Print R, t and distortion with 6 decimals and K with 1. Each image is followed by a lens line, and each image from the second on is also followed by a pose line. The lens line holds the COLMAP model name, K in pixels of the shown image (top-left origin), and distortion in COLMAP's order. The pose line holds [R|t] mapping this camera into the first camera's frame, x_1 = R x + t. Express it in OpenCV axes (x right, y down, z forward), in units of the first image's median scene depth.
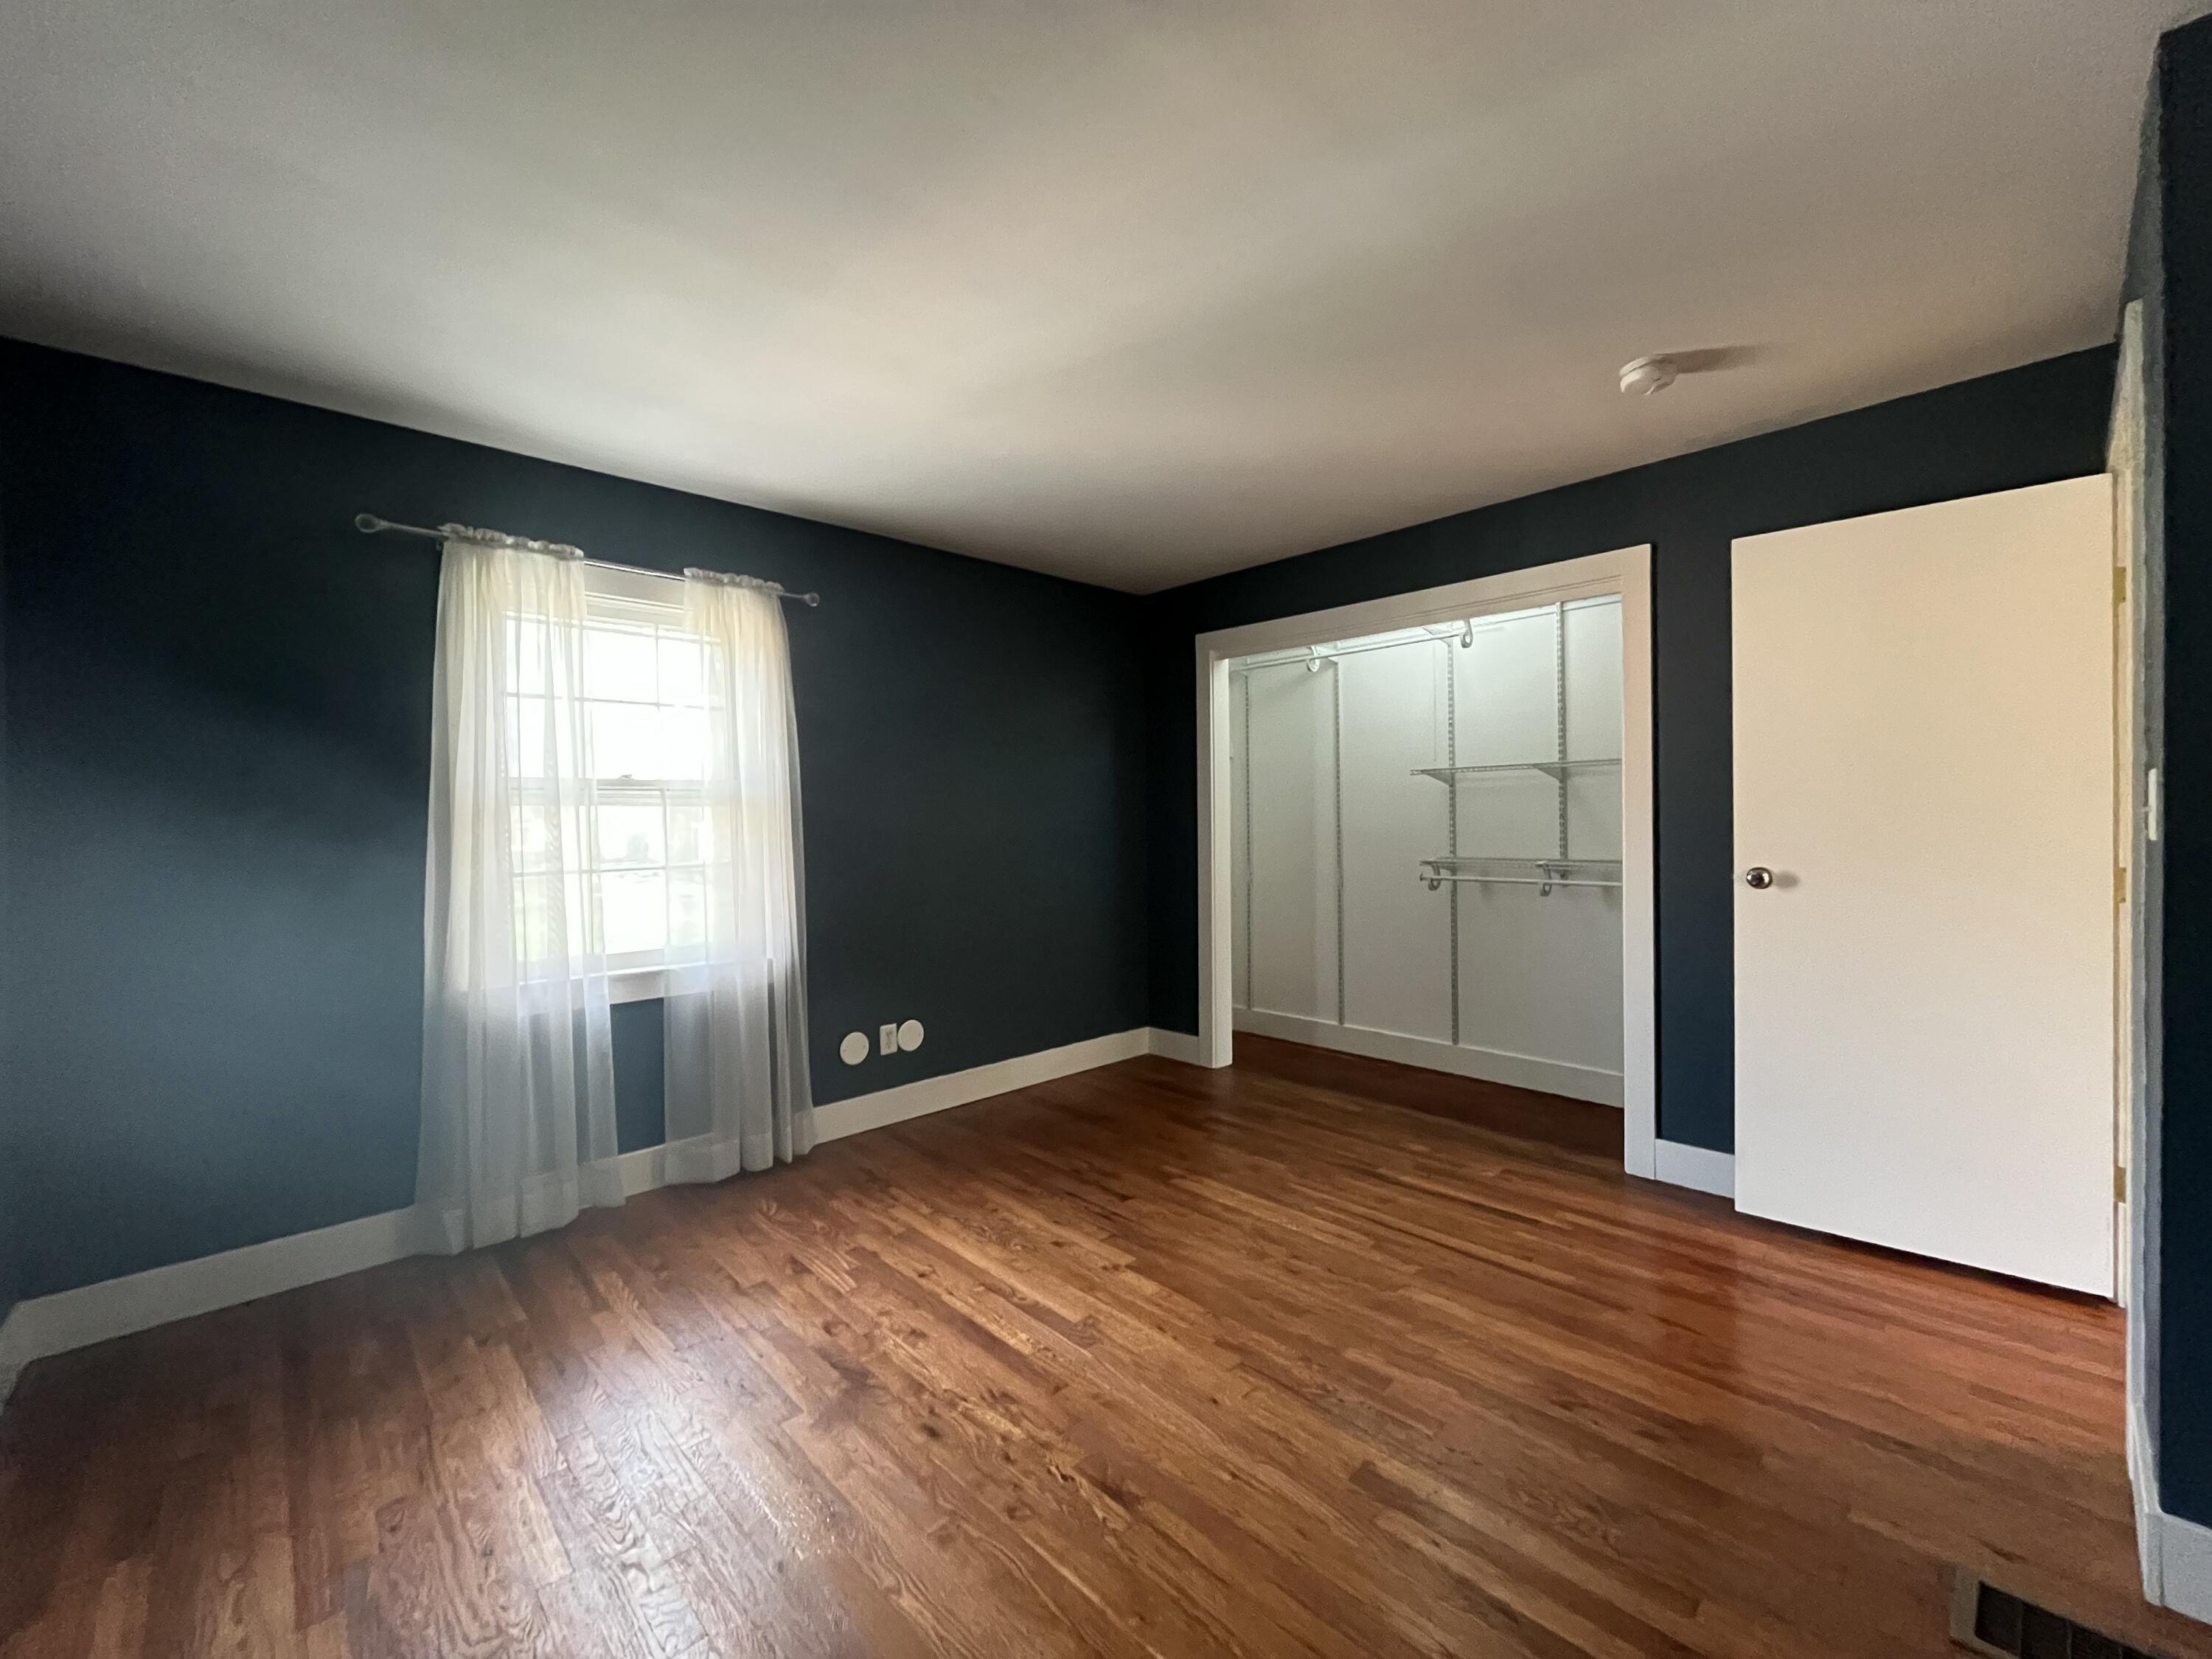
lens RADIAL K [[894.0, 0, 1100.2], [0, 894.0, 826.7], [0, 0, 1]] dist [-0.005719, 0.000533]
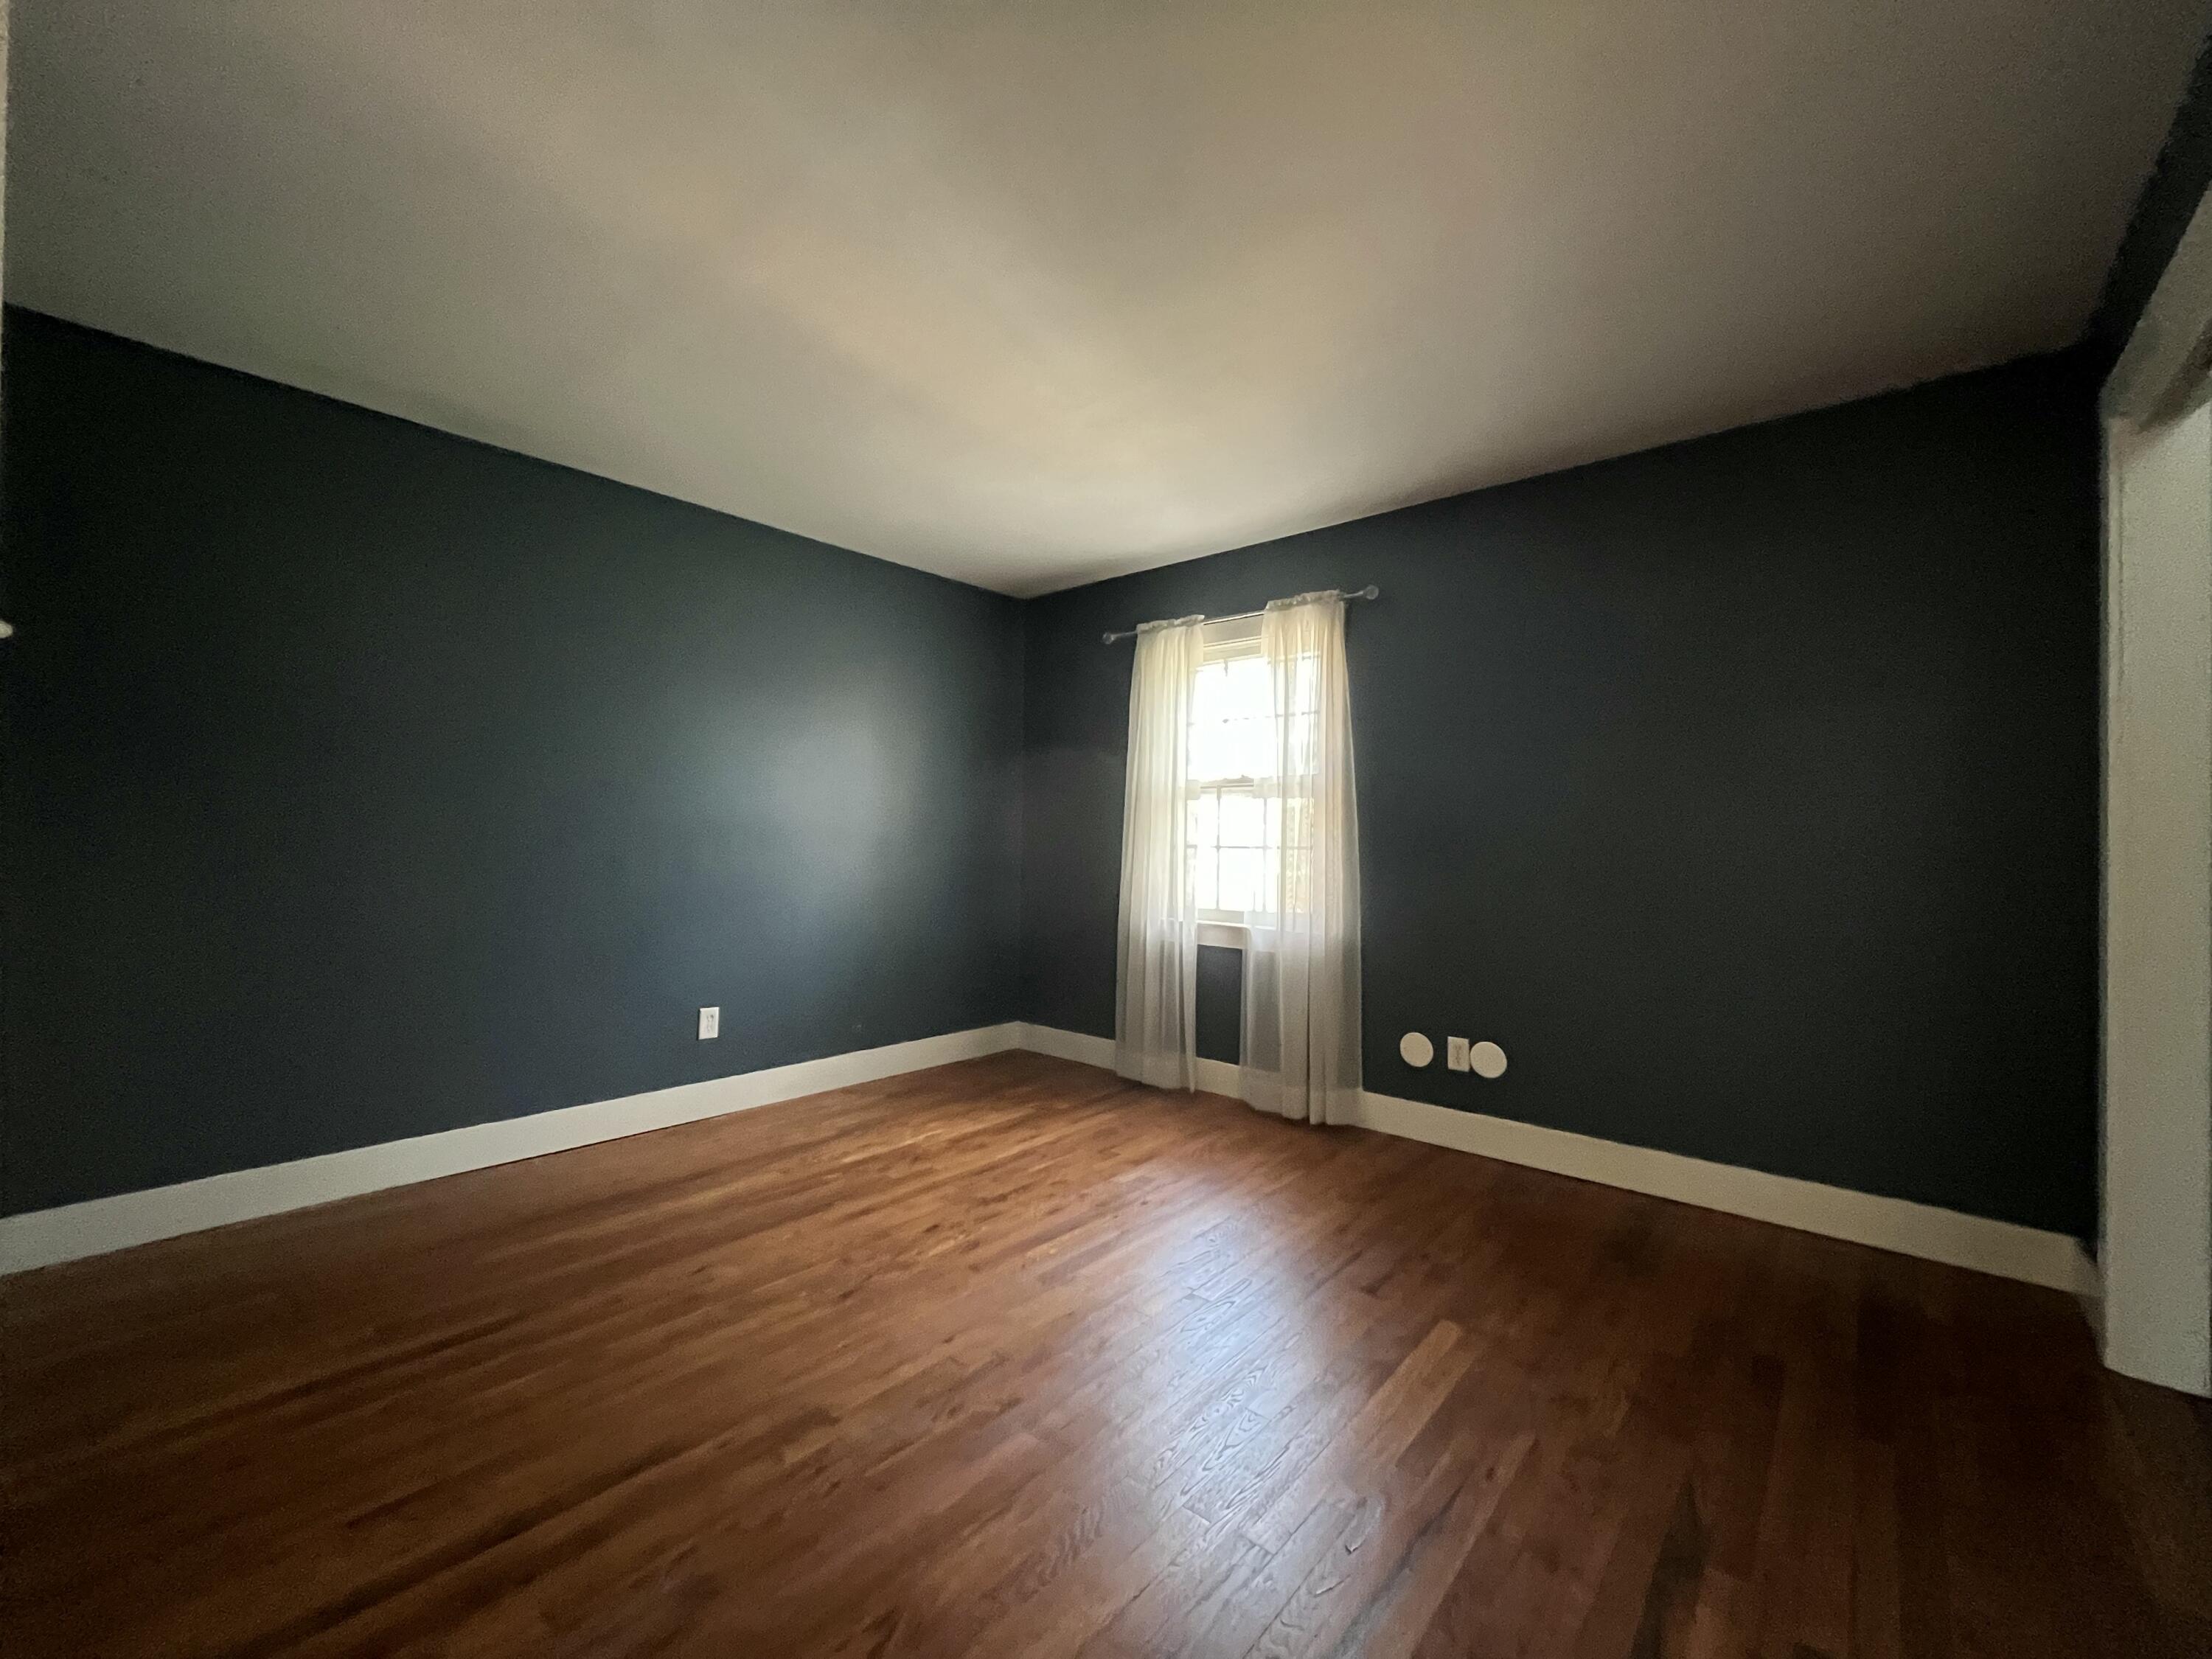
lens RADIAL K [[894.0, 0, 1100.2], [0, 894.0, 835.7], [0, 0, 1]] dist [-0.005719, 0.000533]
pose [[0.097538, 0.014193, -0.995131, 0.733074], [-0.019557, 0.999733, 0.012342, 0.018061], [0.995040, 0.018258, 0.097790, 0.657341]]
